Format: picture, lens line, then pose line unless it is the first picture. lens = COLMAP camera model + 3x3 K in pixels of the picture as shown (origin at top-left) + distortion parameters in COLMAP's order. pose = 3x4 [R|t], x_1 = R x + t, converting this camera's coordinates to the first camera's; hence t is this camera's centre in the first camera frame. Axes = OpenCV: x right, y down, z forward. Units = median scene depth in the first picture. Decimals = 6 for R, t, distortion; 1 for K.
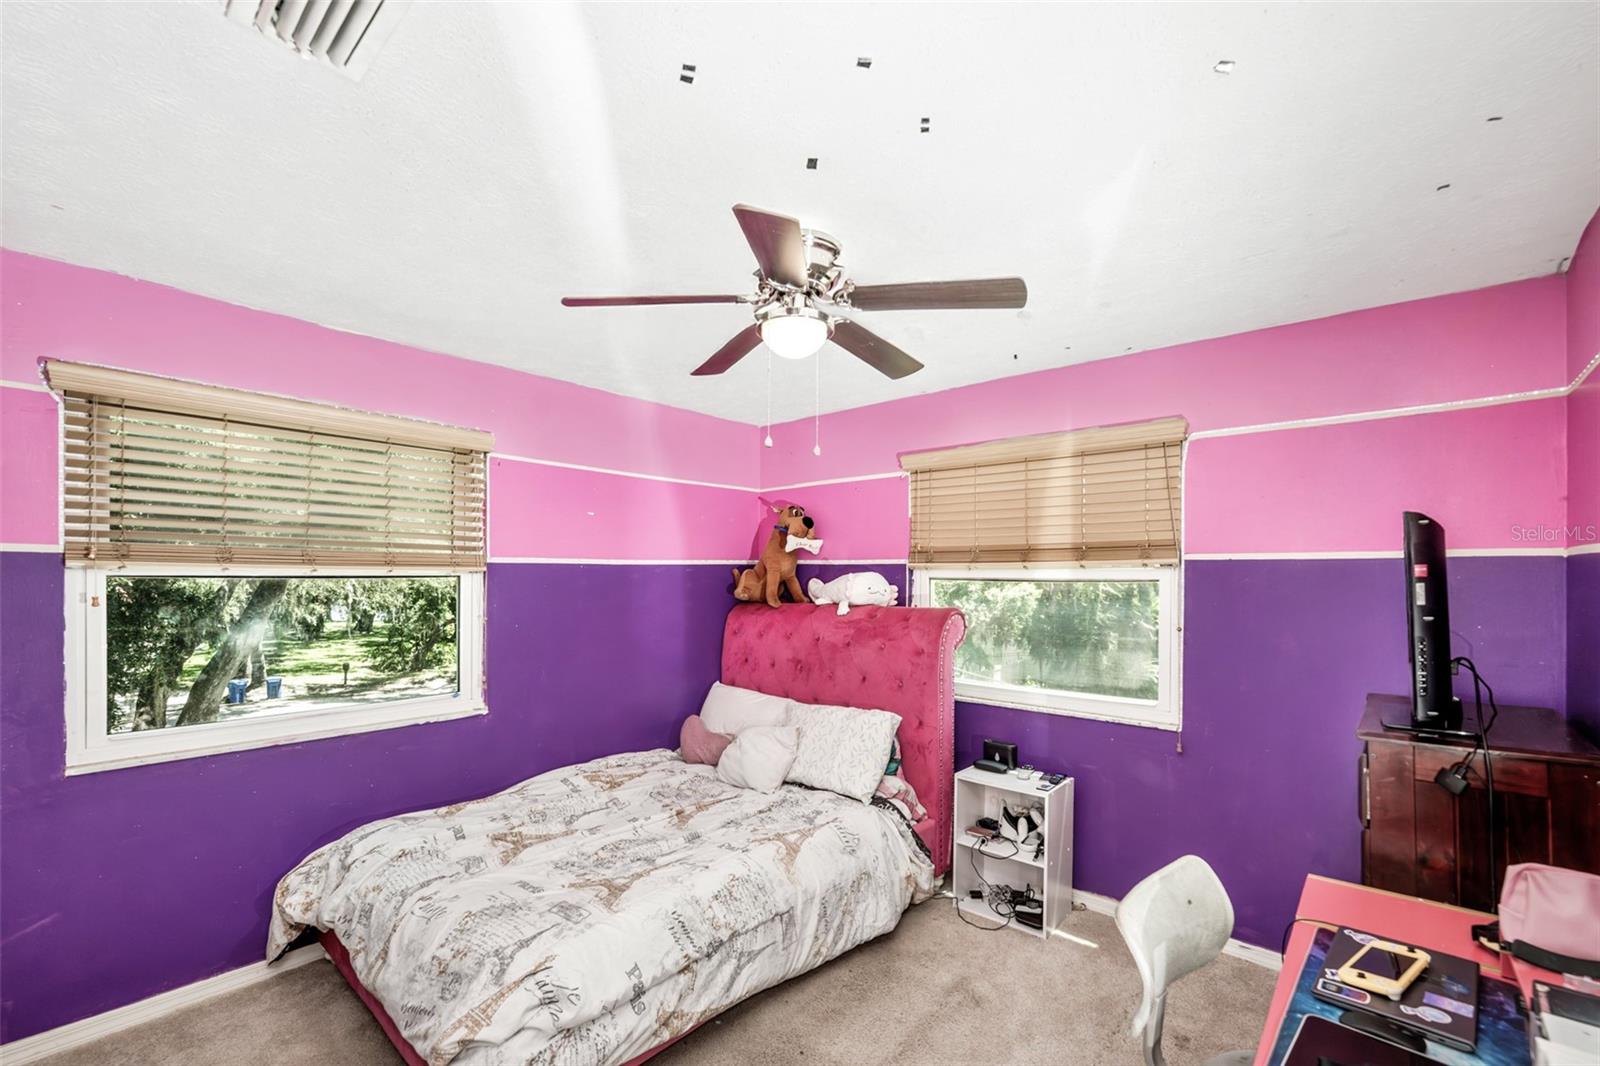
lens RADIAL K [[683.2, 0, 807.9], [0, 683.2, 576.1], [0, 0, 1]] dist [-0.000621, -0.000526]
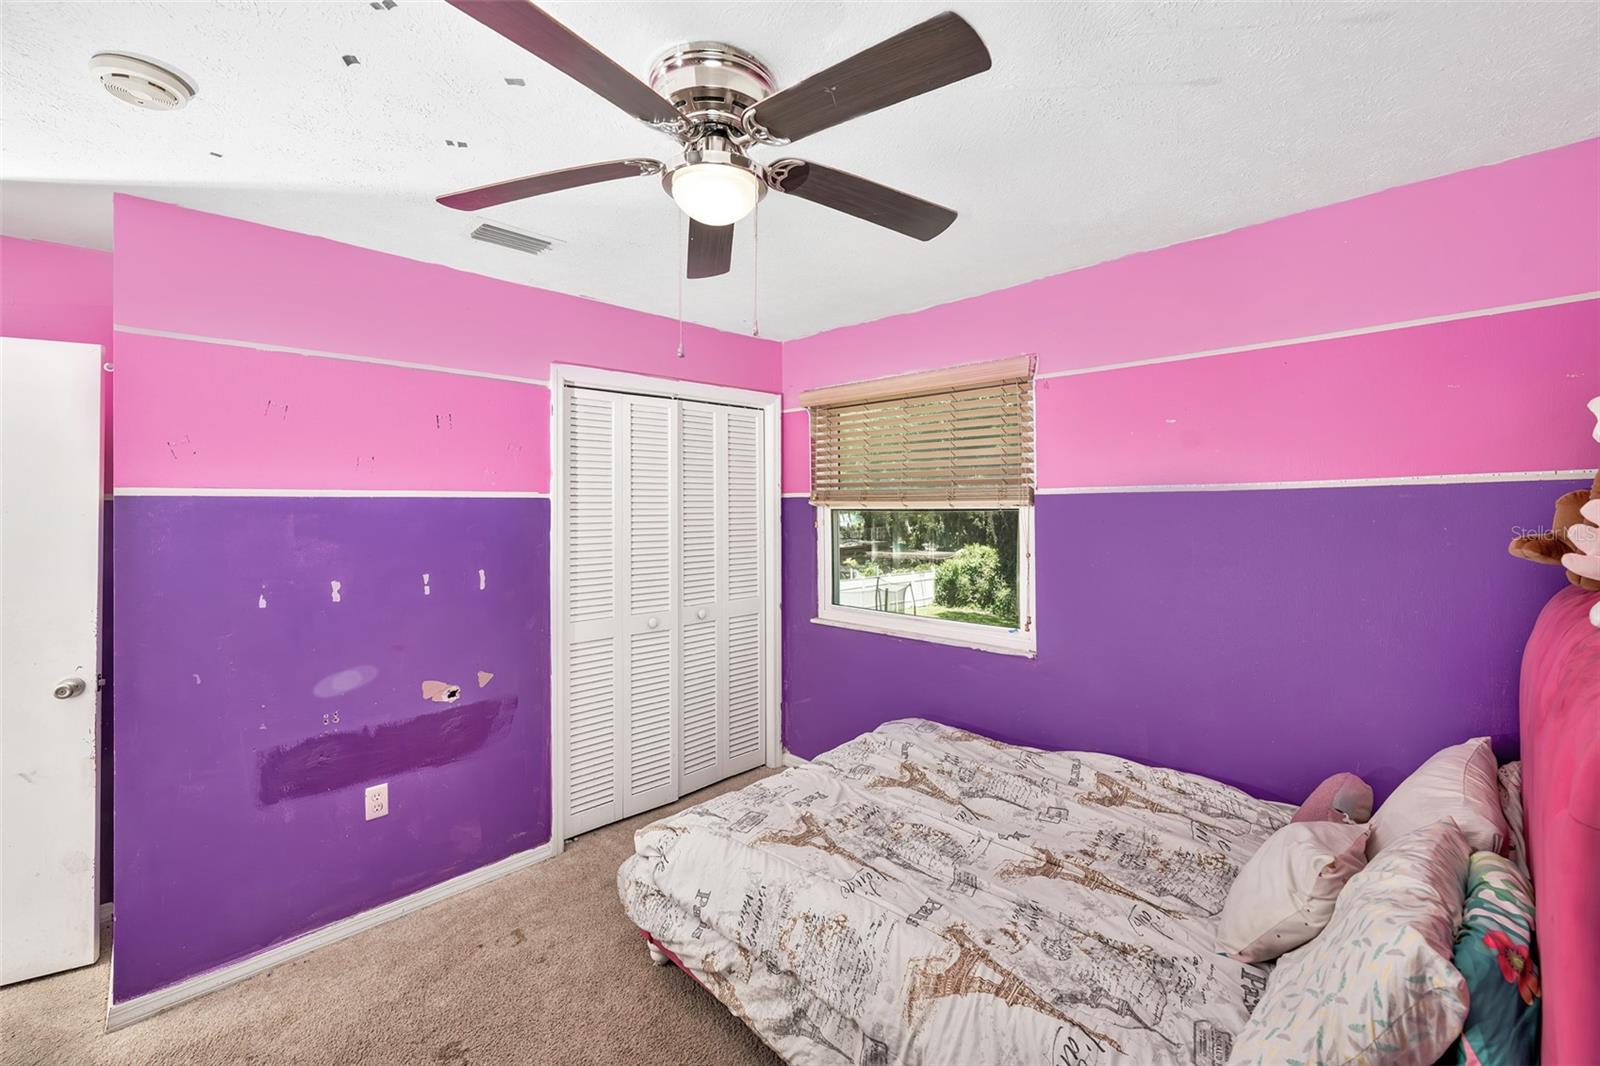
lens RADIAL K [[675.5, 0, 806.8], [0, 675.5, 501.2], [0, 0, 1]] dist [-0.001465, 0.000107]
pose [[-0.069332, -0.009717, -0.997546, 0.535712], [0.002697, 0.999947, -0.009928, -0.003895], [0.997590, -0.003378, -0.069302, 0.871604]]
